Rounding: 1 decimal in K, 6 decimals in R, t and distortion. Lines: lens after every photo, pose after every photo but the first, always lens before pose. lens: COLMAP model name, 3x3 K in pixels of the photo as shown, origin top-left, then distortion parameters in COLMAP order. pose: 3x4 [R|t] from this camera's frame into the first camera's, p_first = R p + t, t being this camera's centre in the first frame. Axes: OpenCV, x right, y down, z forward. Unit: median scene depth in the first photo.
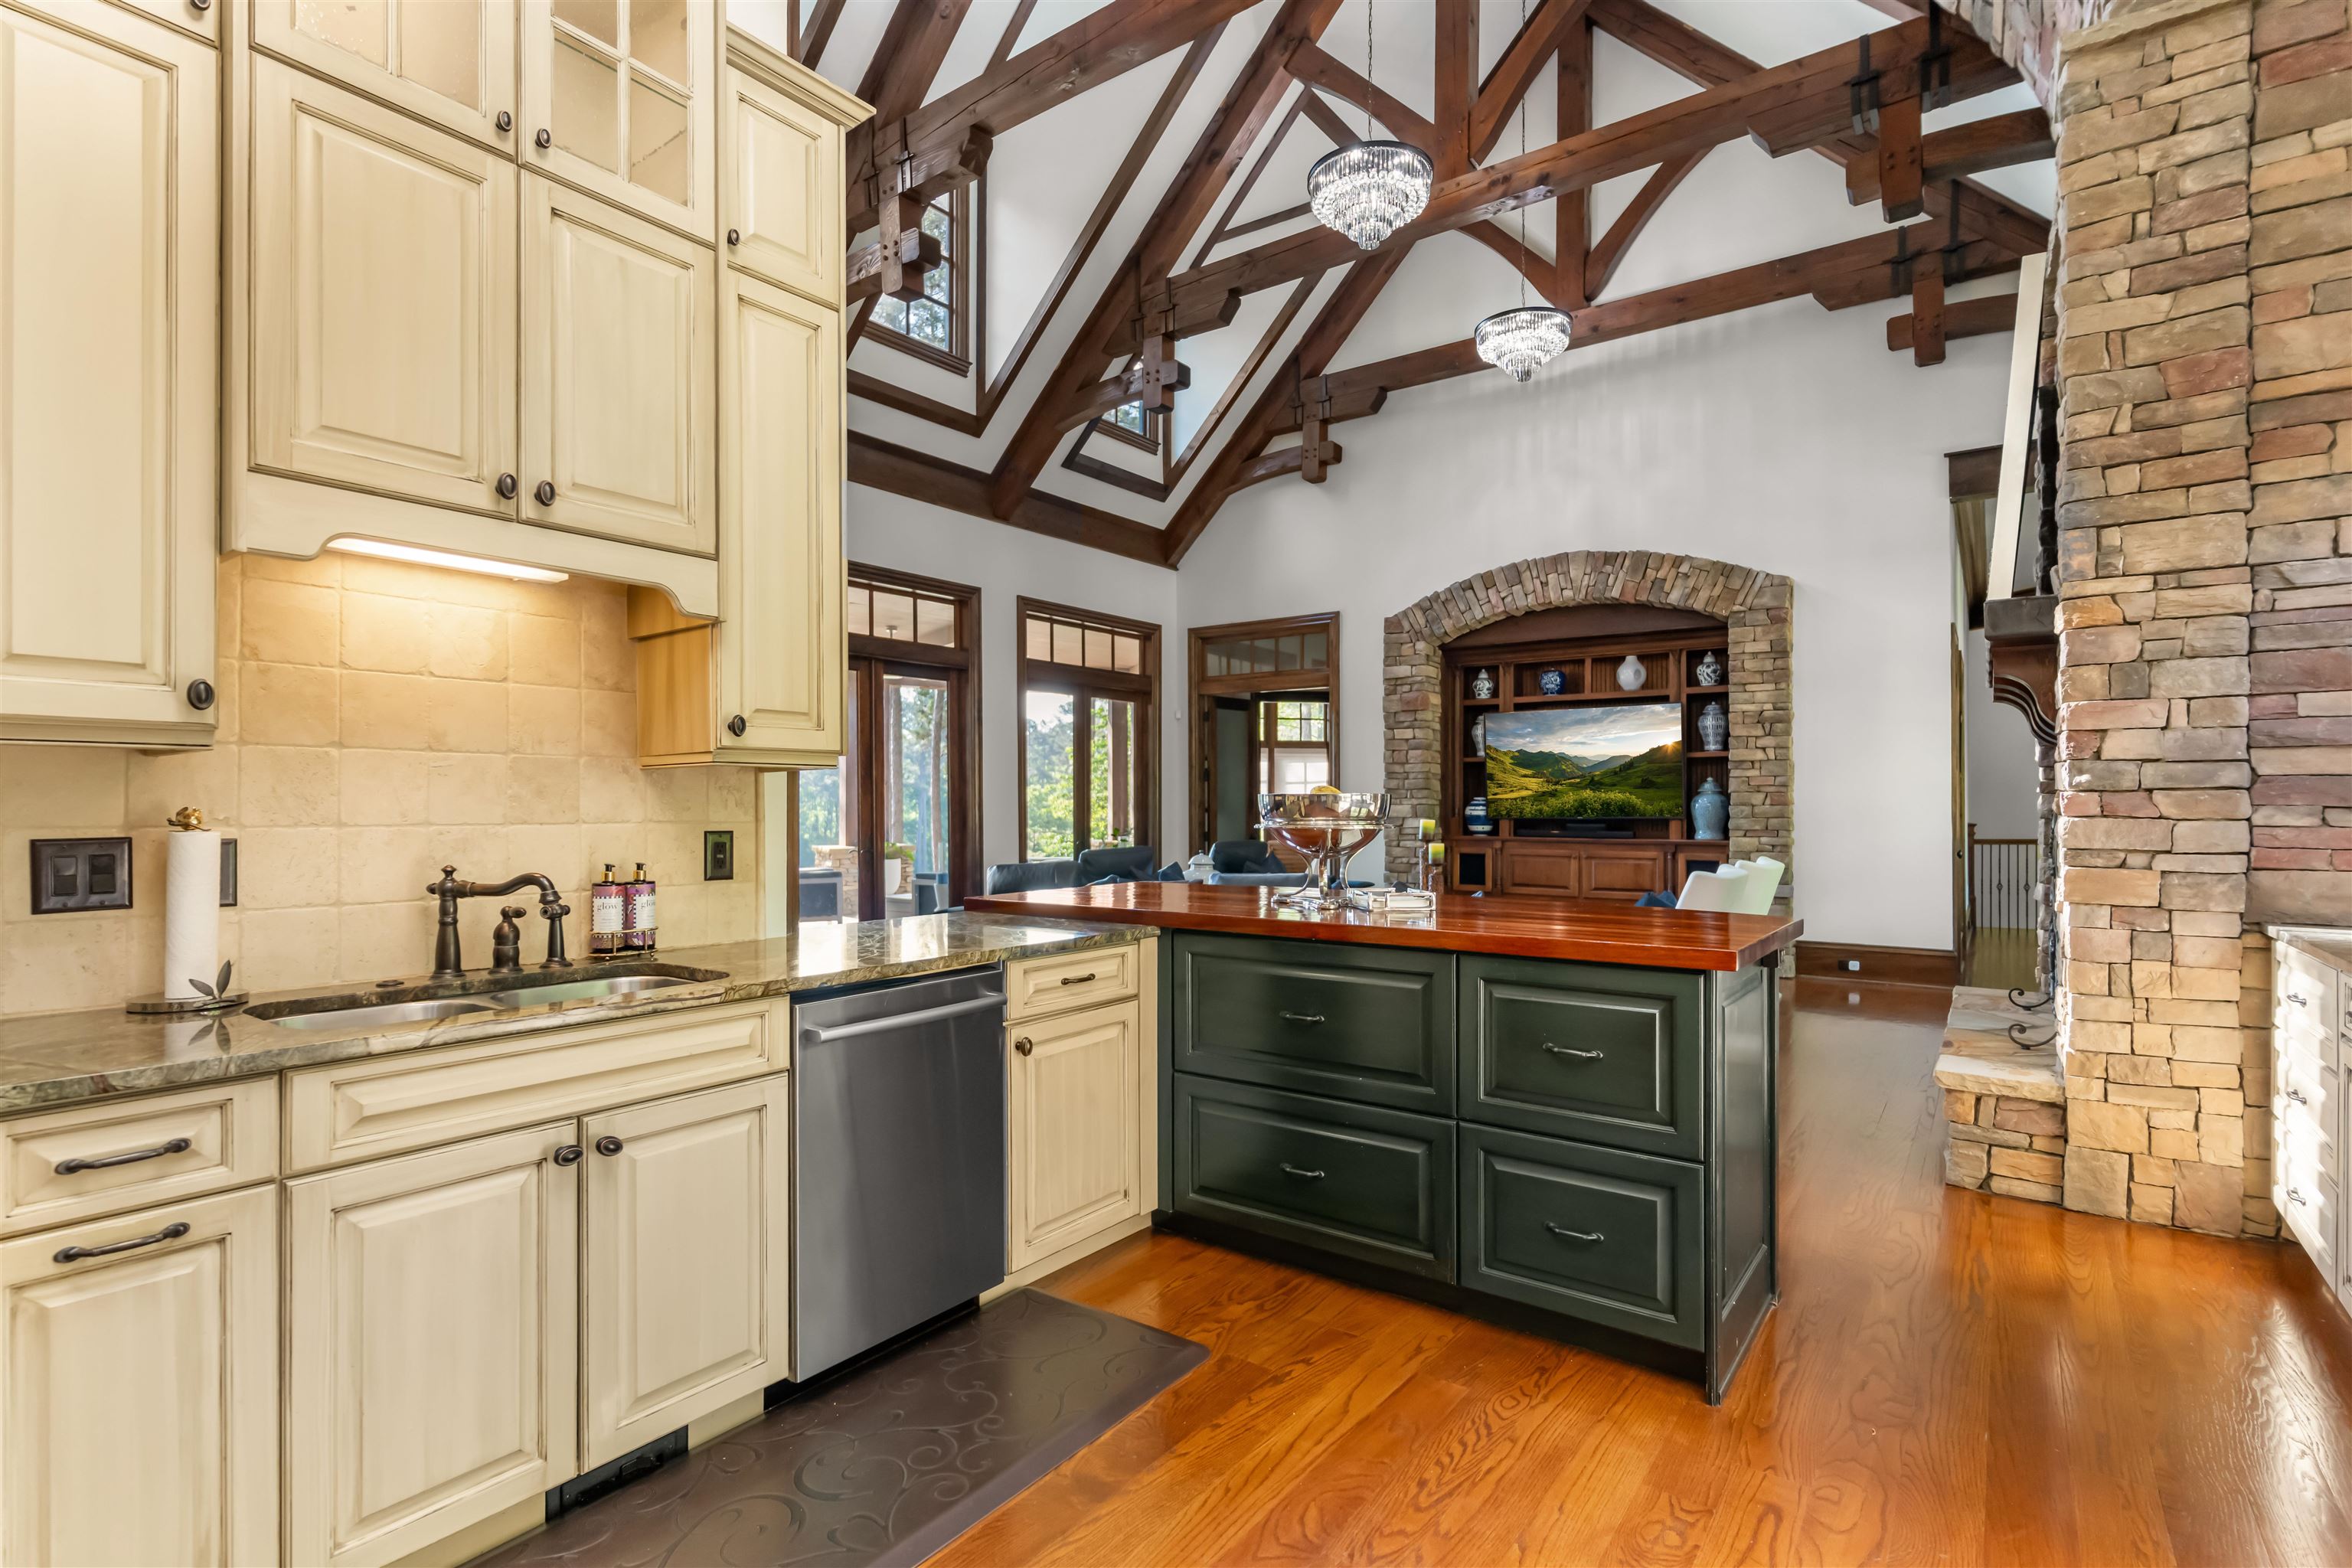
lens RADIAL K [[1117.9, 0, 1171.8], [0, 1117.9, 804.3], [0, 0, 1]] dist [0.001978, -0.000388]
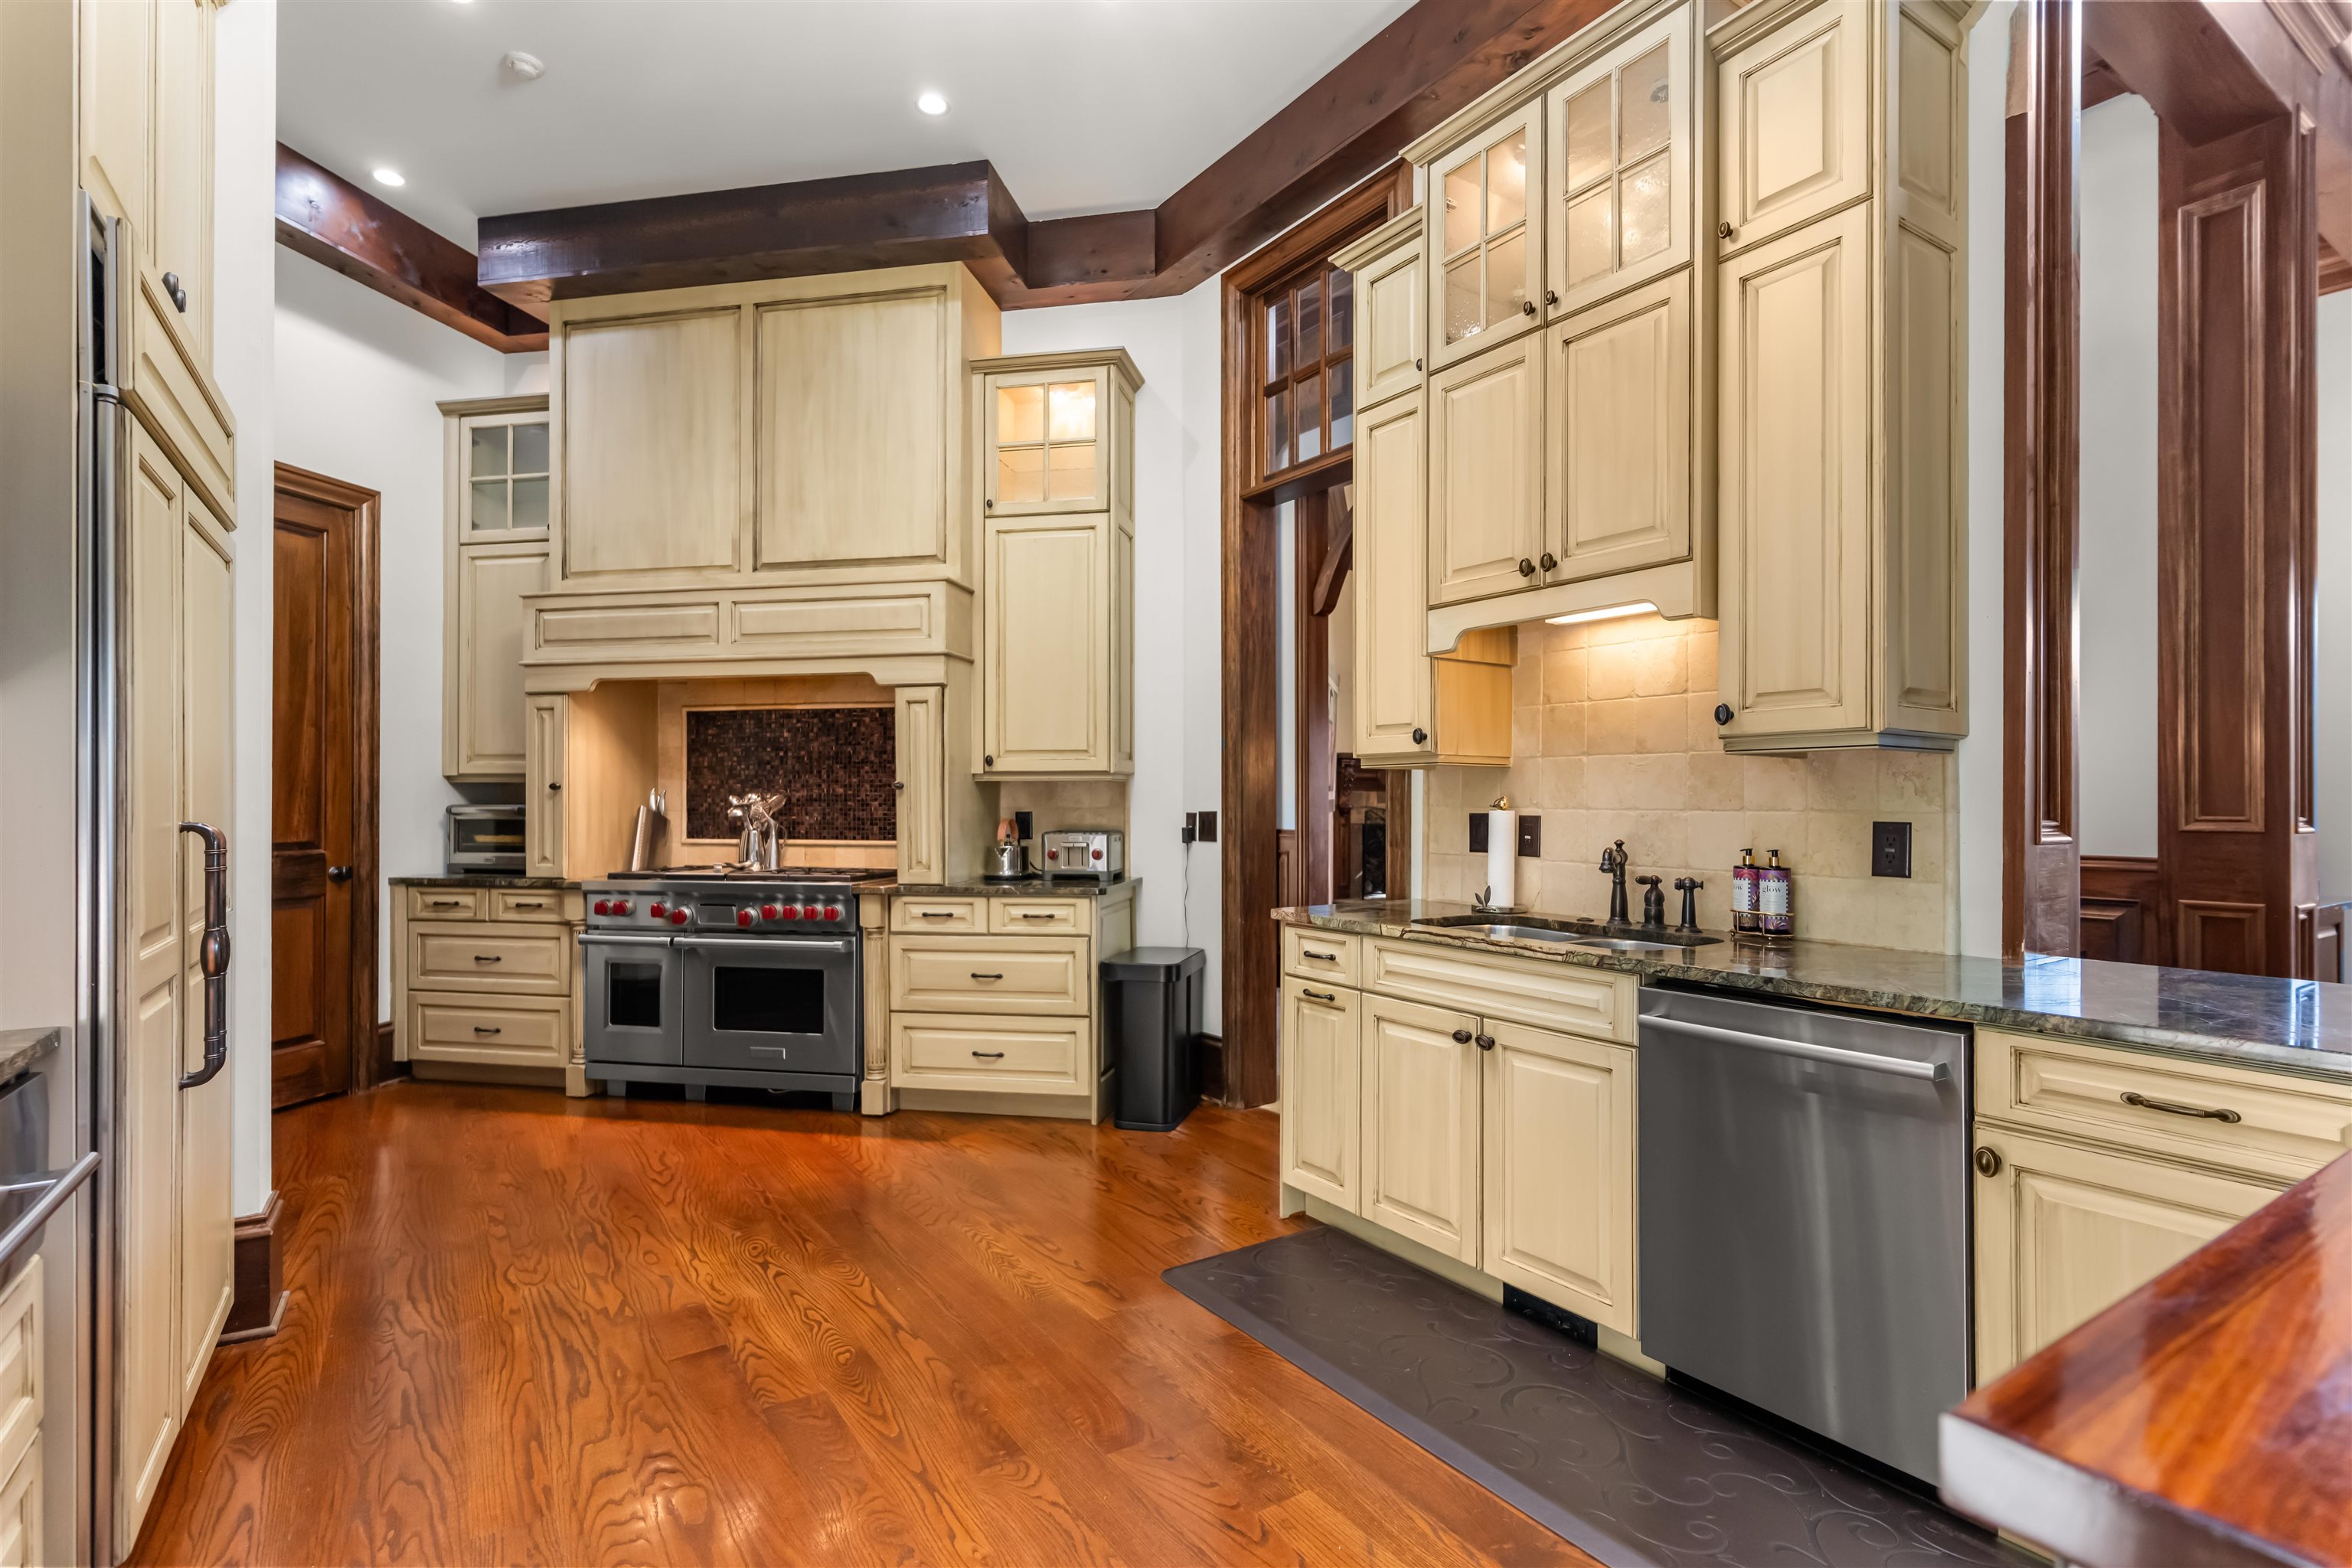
lens RADIAL K [[1122.6, 0, 1178.0], [0, 1122.6, 795.1], [0, 0, 1]] dist [0.000898, 0.000628]
pose [[-0.332302, -0.003843, -0.943165, 0.548252], [0.001072, 0.999990, -0.004452, 0.004720], [0.943172, -0.002490, -0.332294, 0.657441]]
